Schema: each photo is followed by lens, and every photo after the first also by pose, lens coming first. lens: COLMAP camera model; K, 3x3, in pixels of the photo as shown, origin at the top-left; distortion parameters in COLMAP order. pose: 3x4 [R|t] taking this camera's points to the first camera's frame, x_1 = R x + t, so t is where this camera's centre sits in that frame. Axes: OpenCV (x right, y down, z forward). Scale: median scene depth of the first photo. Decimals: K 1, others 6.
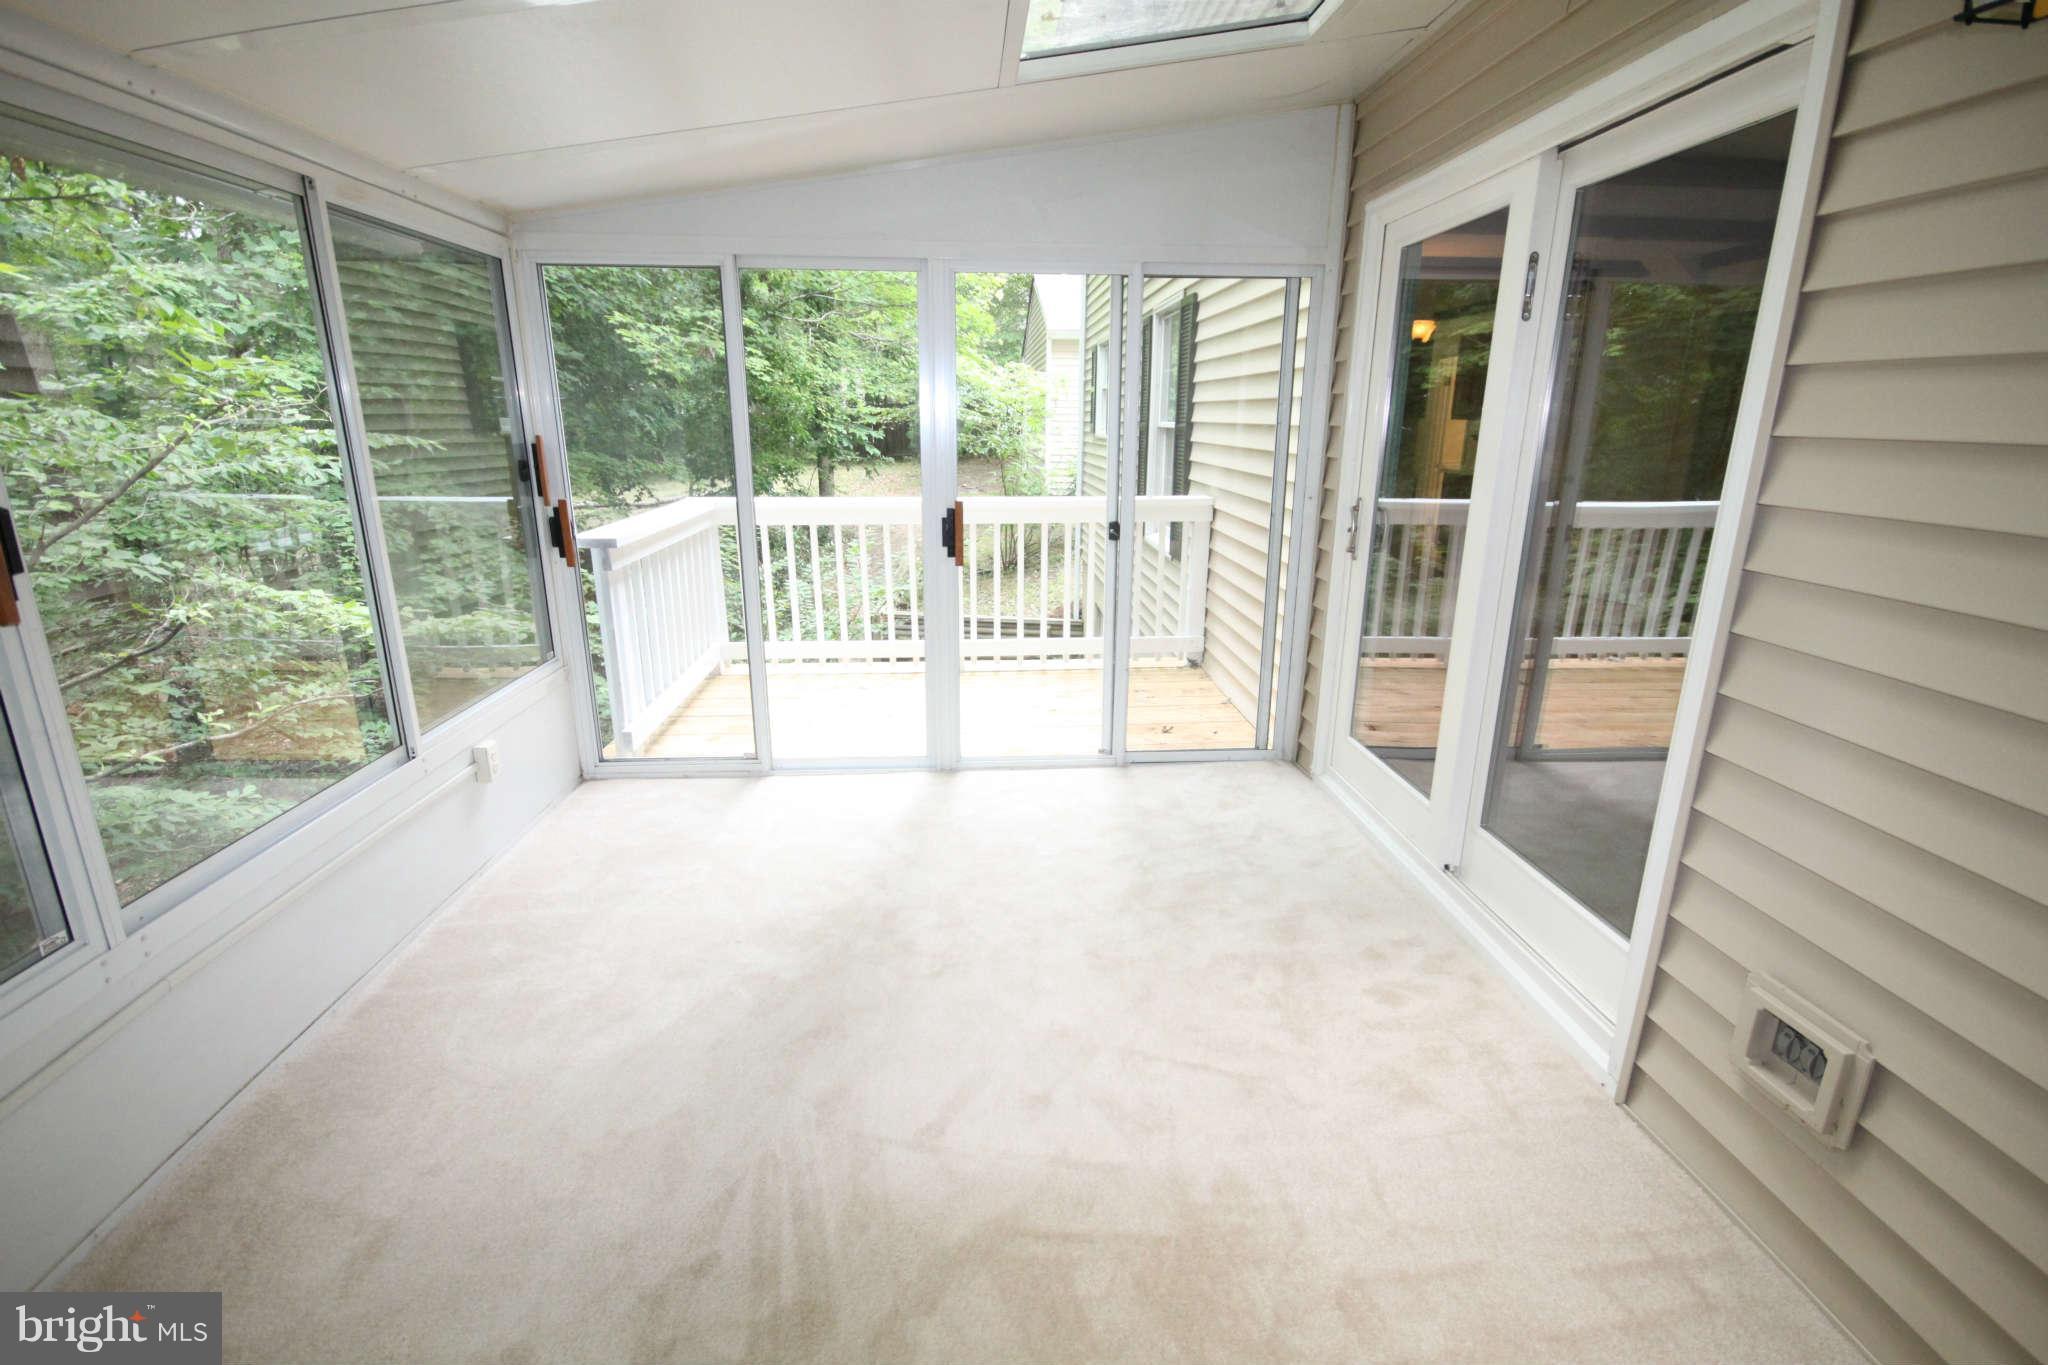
lens RADIAL K [[954.6, 0, 1029.4], [0, 954.6, 683.5], [0, 0, 1]] dist [0.001598, -0.000218]
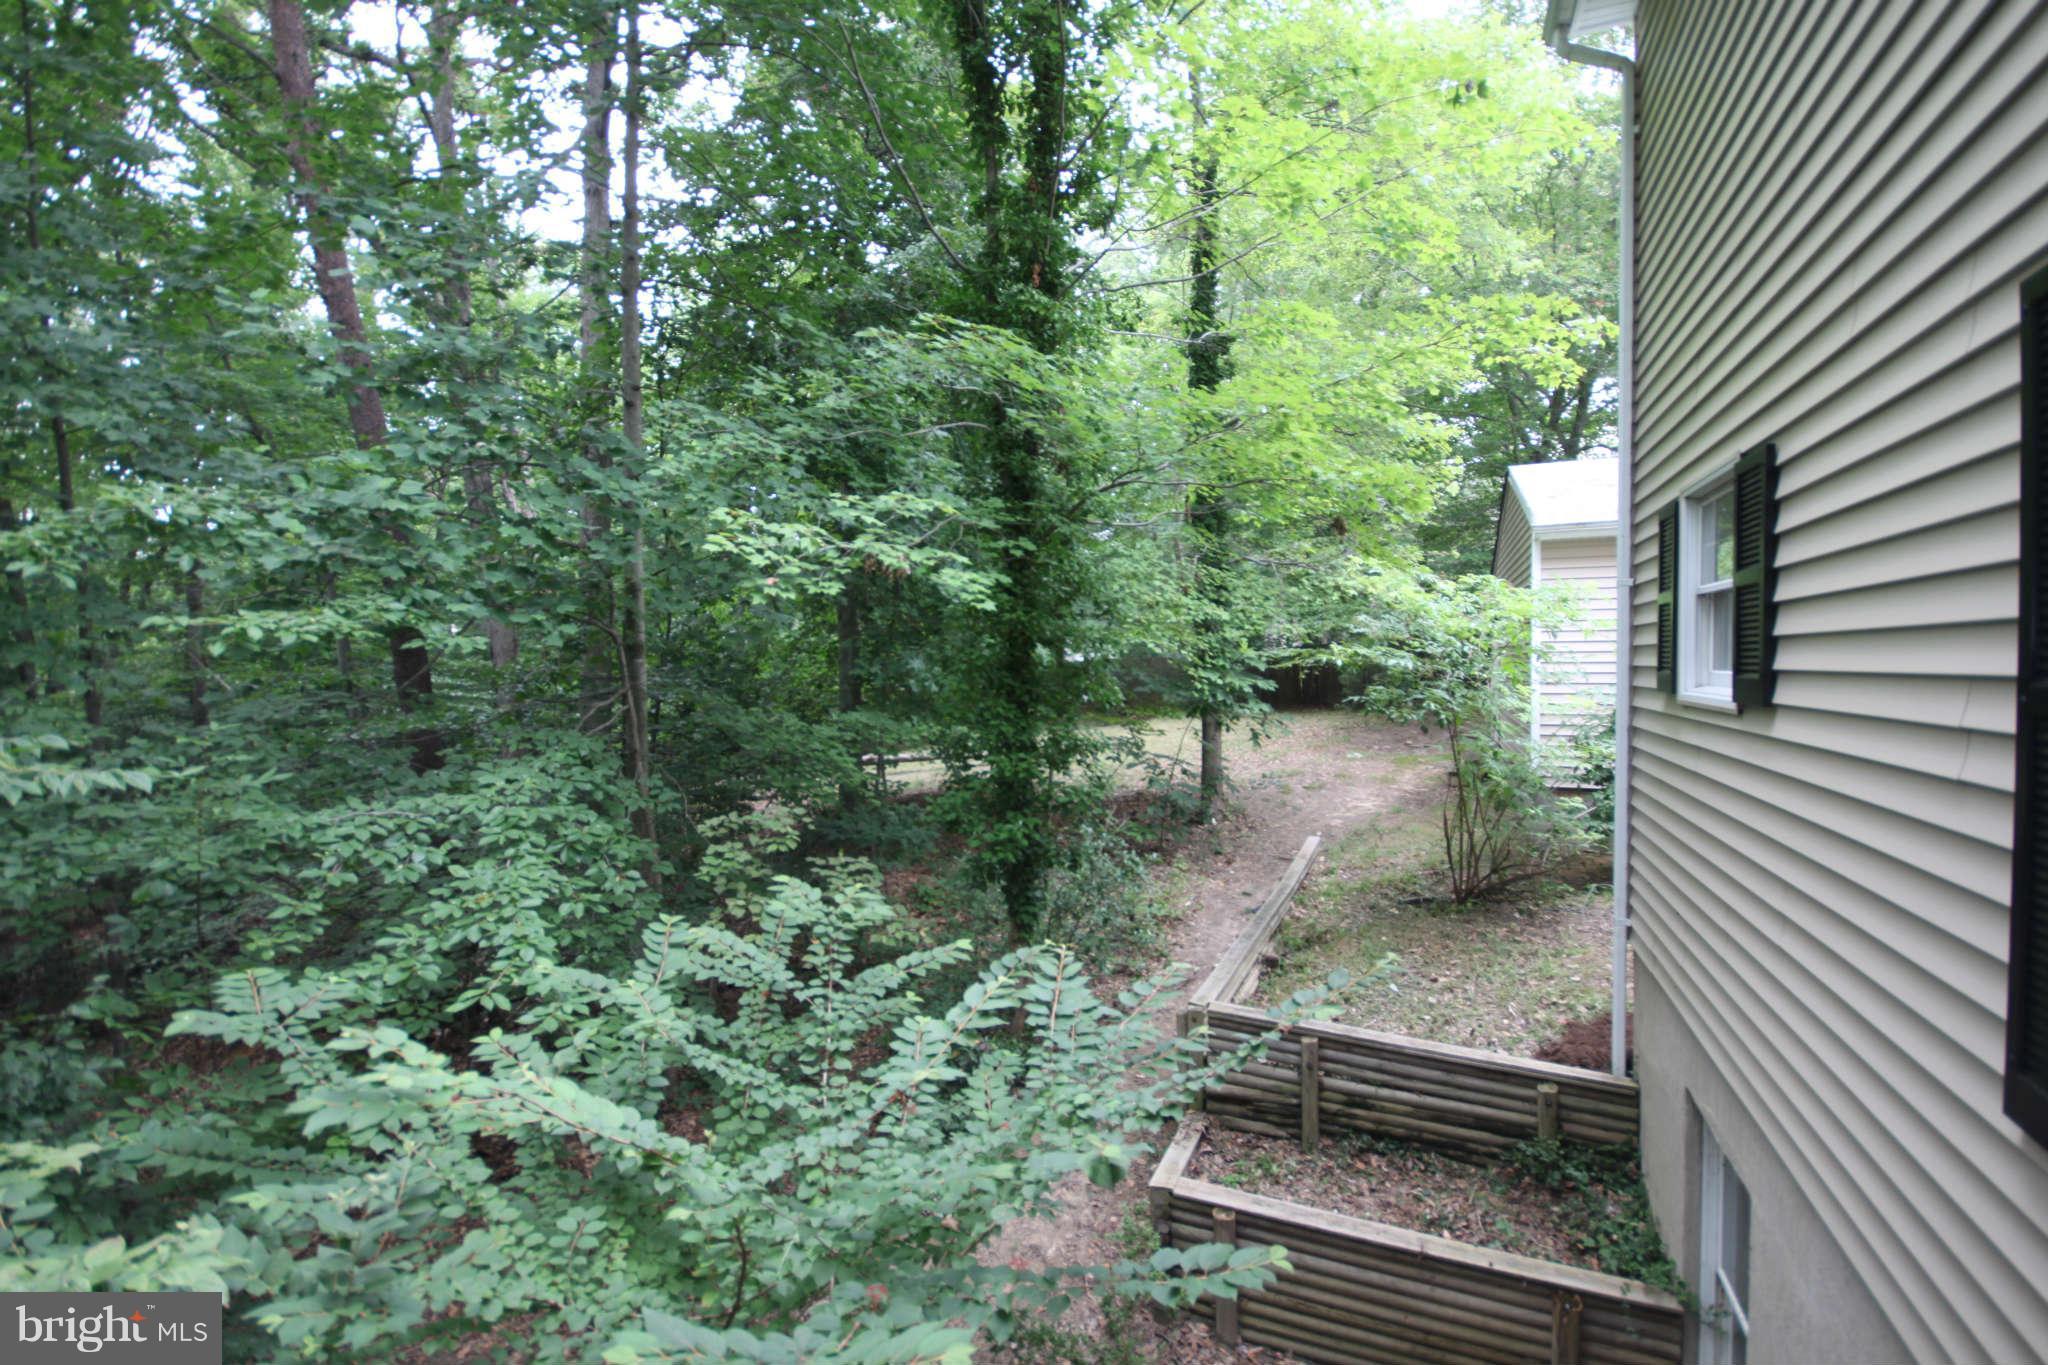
lens RADIAL K [[954.6, 0, 1029.3], [0, 954.6, 686.6], [0, 0, 1]] dist [0.001598, -0.000218]
pose [[0.897418, -0.008029, -0.441109, -0.002520], [-0.098188, 0.971123, -0.217436, -0.098206], [0.430117, 0.238442, 0.870715, 0.341595]]
